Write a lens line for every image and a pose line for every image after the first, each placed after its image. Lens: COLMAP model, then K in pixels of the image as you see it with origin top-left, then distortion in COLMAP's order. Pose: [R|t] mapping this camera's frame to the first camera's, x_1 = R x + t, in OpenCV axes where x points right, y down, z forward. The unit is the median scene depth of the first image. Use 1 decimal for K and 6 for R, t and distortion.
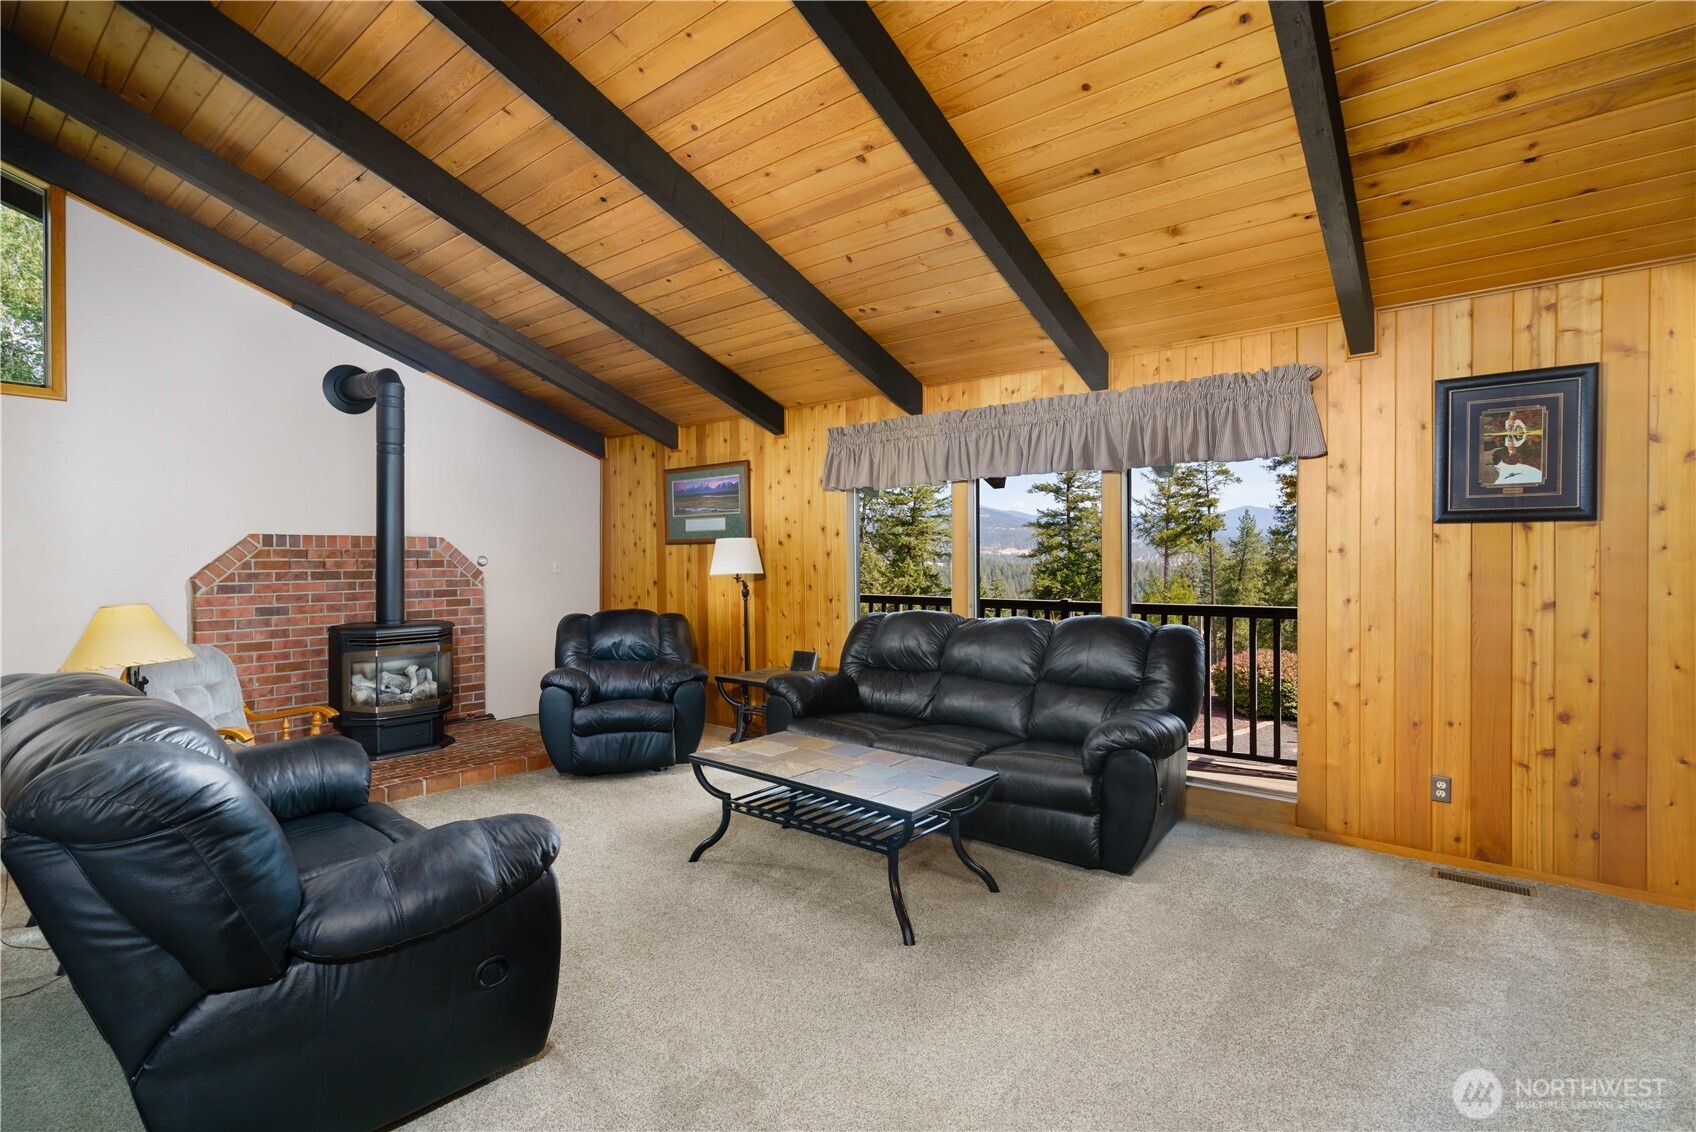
lens RADIAL K [[773.5, 0, 874.5], [0, 773.5, 559.7], [0, 0, 1]] dist [-0.012489, 0.005471]
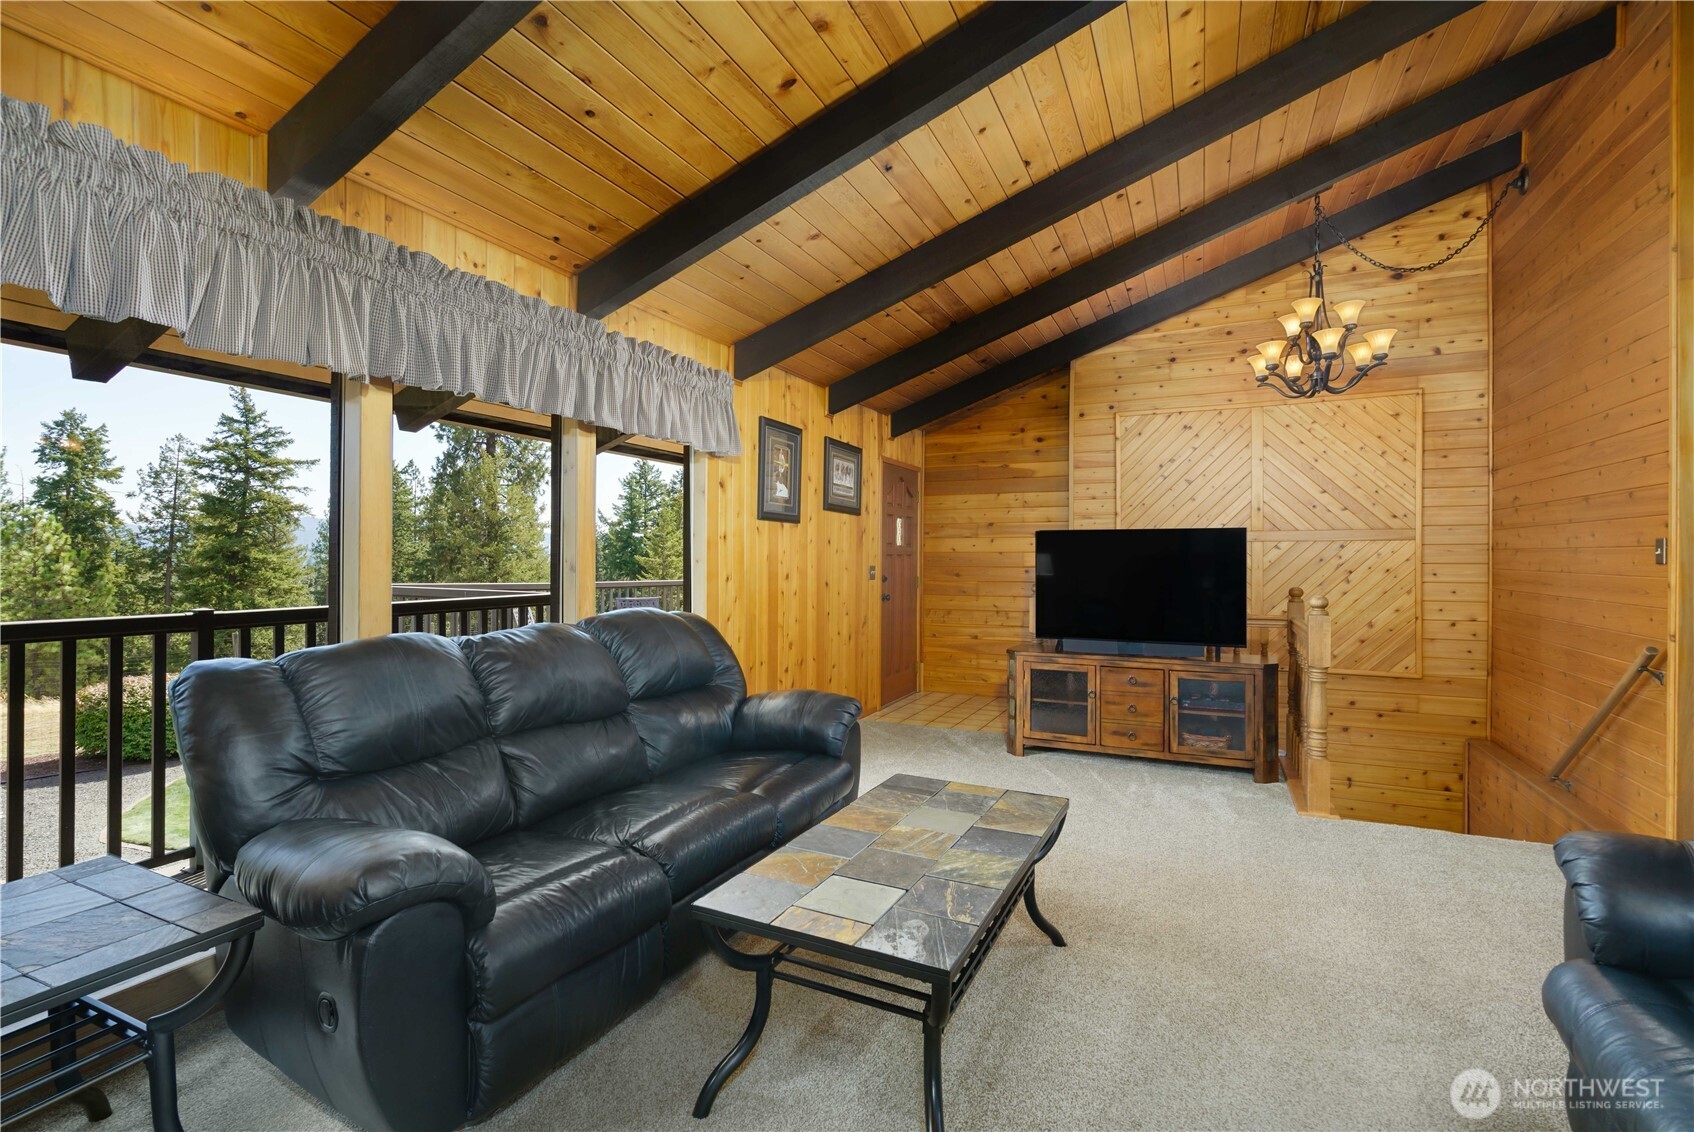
lens RADIAL K [[772.6, 0, 844.5], [0, 772.6, 561.6], [0, 0, 1]] dist [-0.012489, 0.005471]
pose [[-0.226830, -0.002180, 0.973932, -0.421498], [-0.005026, 0.999987, 0.001067, 0.016722], [-0.973921, -0.004653, -0.226838, 0.759132]]
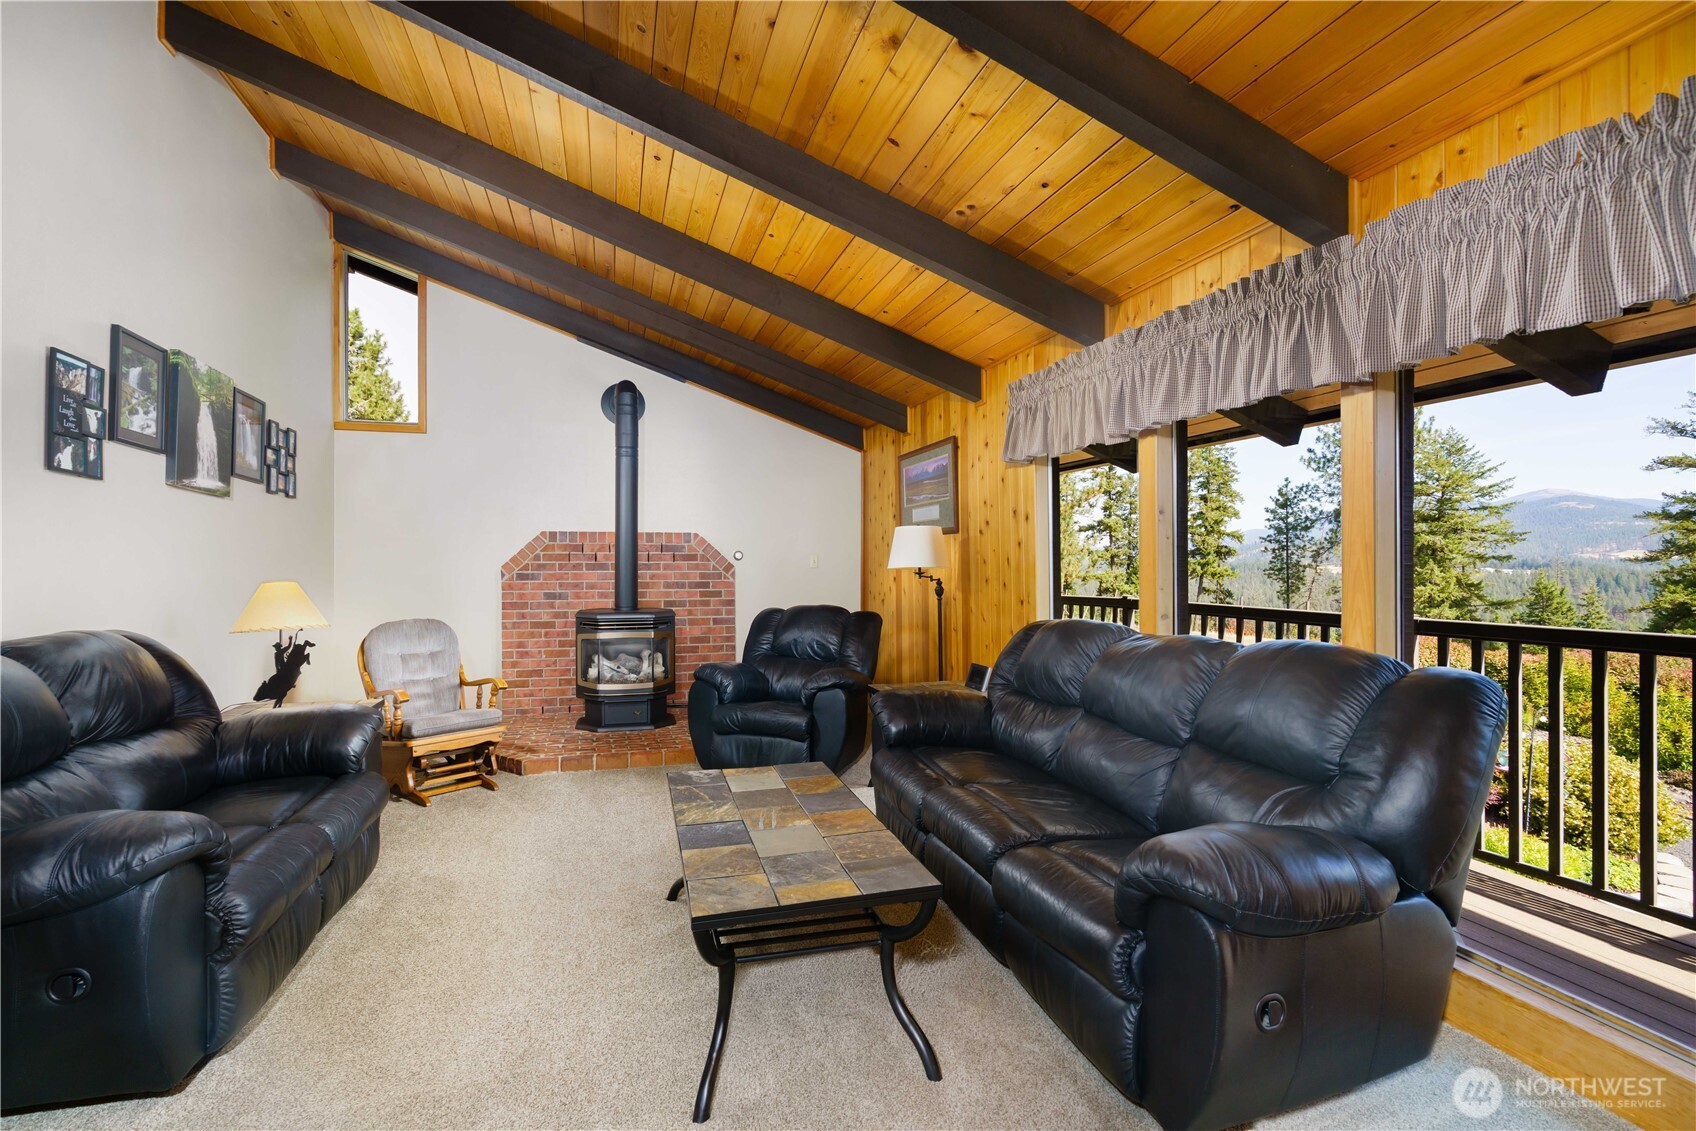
lens RADIAL K [[773.5, 0, 842.6], [0, 773.5, 560.3], [0, 0, 1]] dist [-0.012489, 0.005471]
pose [[0.819135, 0.001901, -0.573598, 0.266869], [-0.003707, 0.999991, -0.001980, 0.012450], [0.573589, 0.003748, 0.819135, 0.272242]]
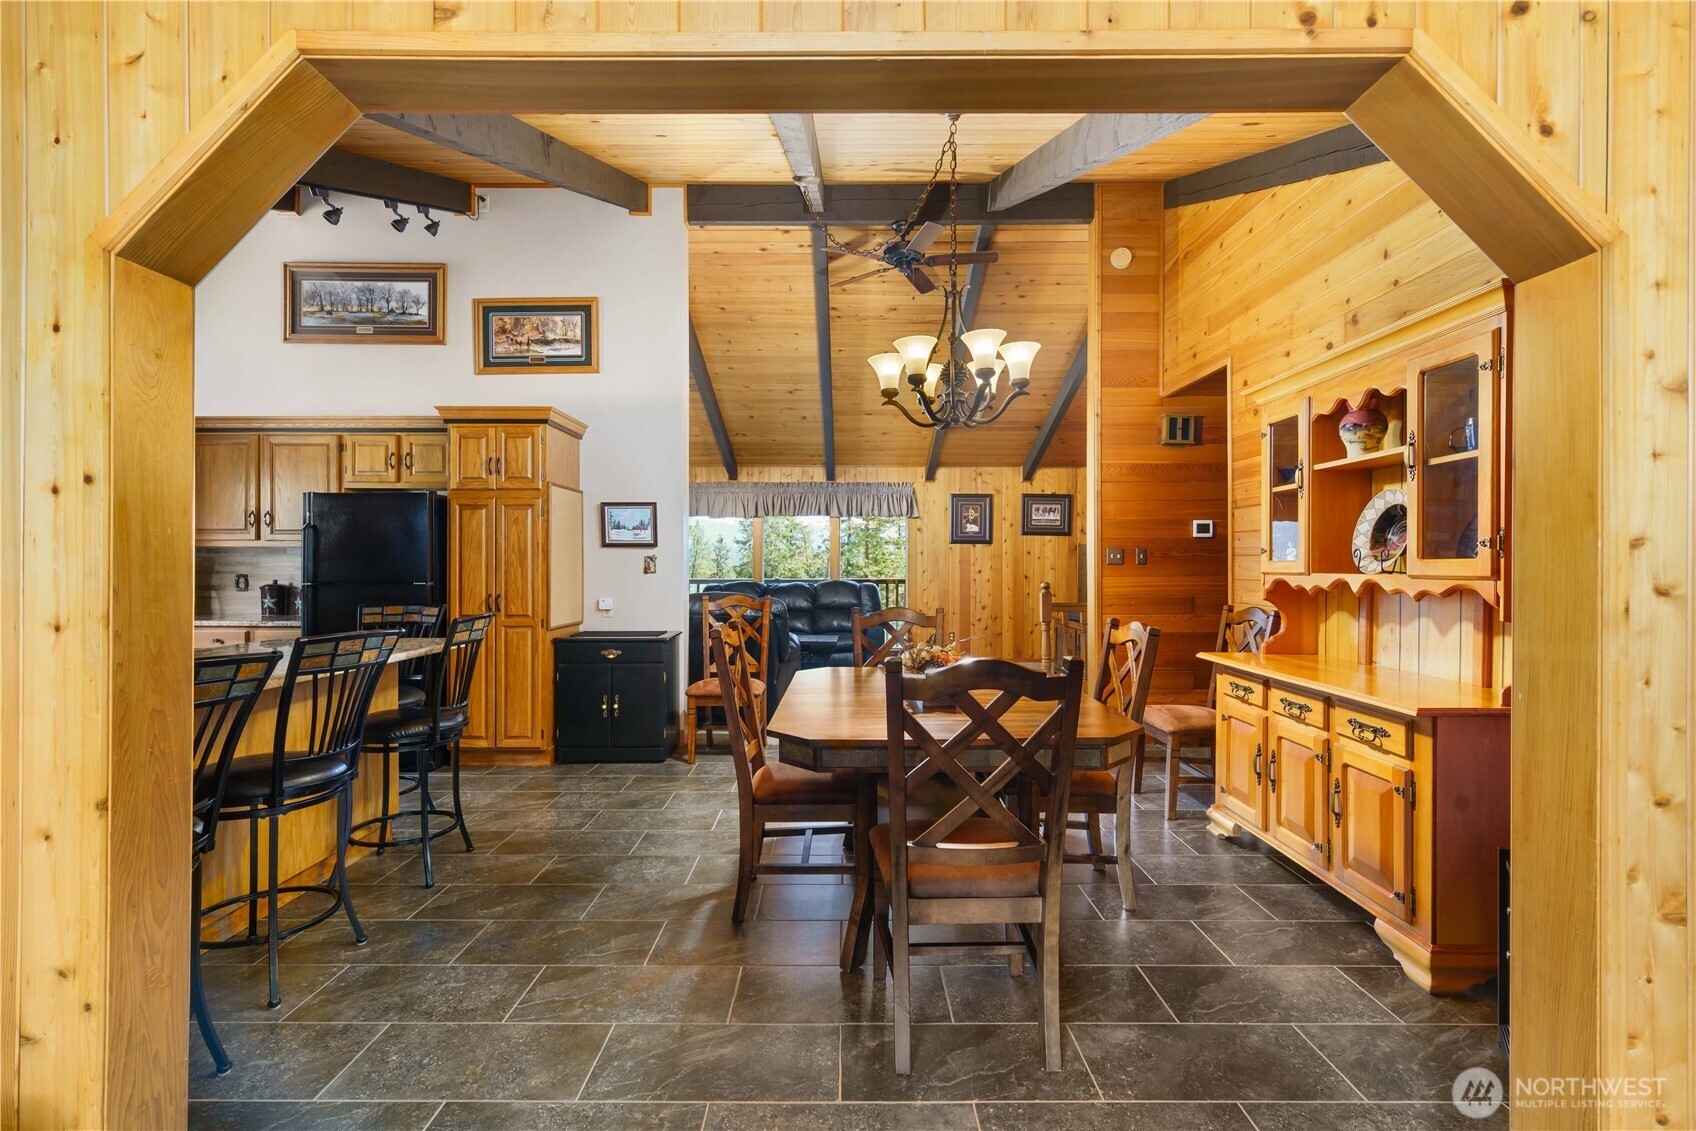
lens RADIAL K [[773.5, 0, 837.1], [0, 773.5, 568.9], [0, 0, 1]] dist [-0.012489, 0.005471]
pose [[0.778422, -0.001116, 0.627740, -0.914543], [-0.001675, 0.999991, 0.003854, 0.023458], [-0.627739, -0.004051, 0.778414, -0.634977]]
